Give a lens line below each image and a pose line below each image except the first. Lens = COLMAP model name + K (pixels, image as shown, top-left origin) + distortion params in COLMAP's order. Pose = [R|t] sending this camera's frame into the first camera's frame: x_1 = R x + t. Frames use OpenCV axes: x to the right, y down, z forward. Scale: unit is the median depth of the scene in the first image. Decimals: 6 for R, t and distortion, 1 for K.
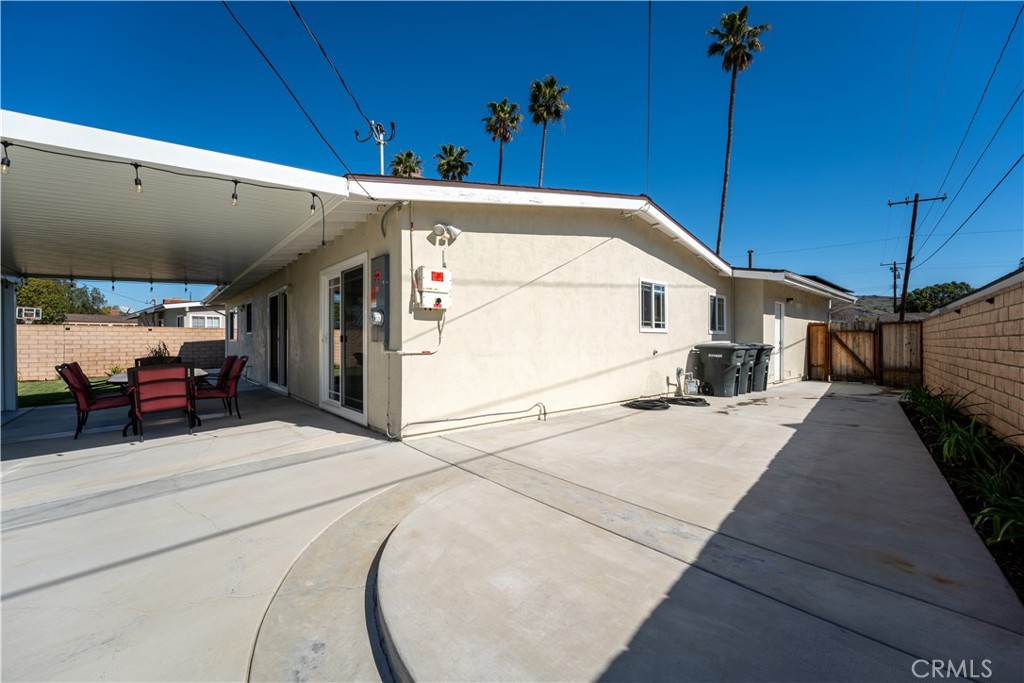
lens RADIAL K [[413.6, 0, 507.5], [0, 413.6, 343.0], [0, 0, 1]] dist [-0.011558, 0.004234]
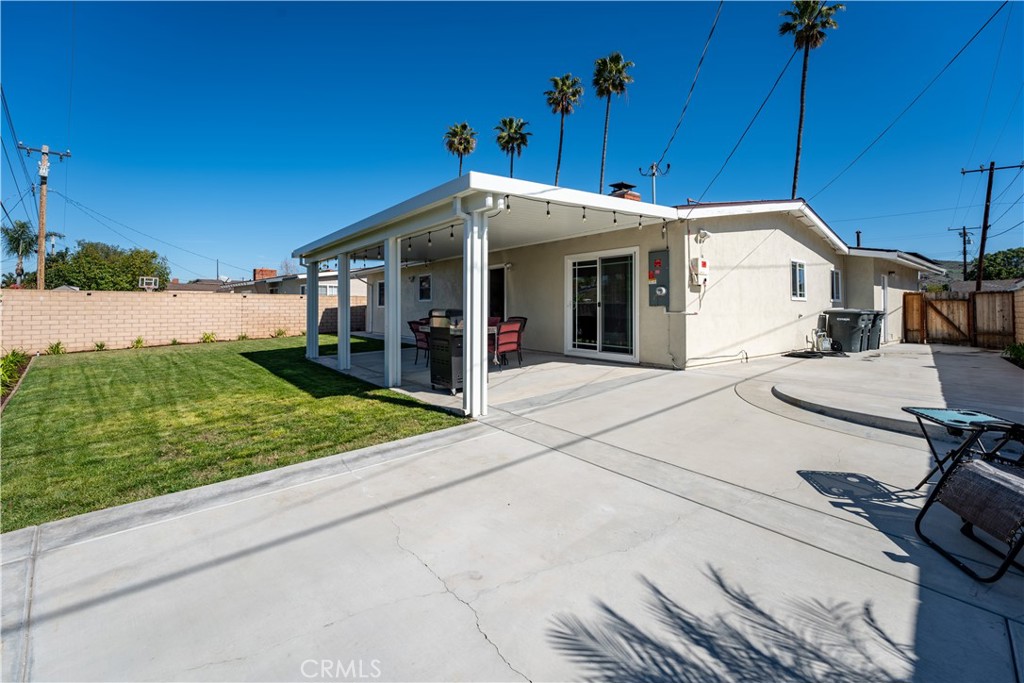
lens RADIAL K [[413.6, 0, 537.5], [0, 413.6, 303.9], [0, 0, 1]] dist [-0.011558, 0.004234]
pose [[0.998748, 0.001916, -0.049987, -0.229377], [-0.002752, 0.999857, -0.016661, 0.004745], [0.049948, 0.016778, 0.998611, -0.185548]]
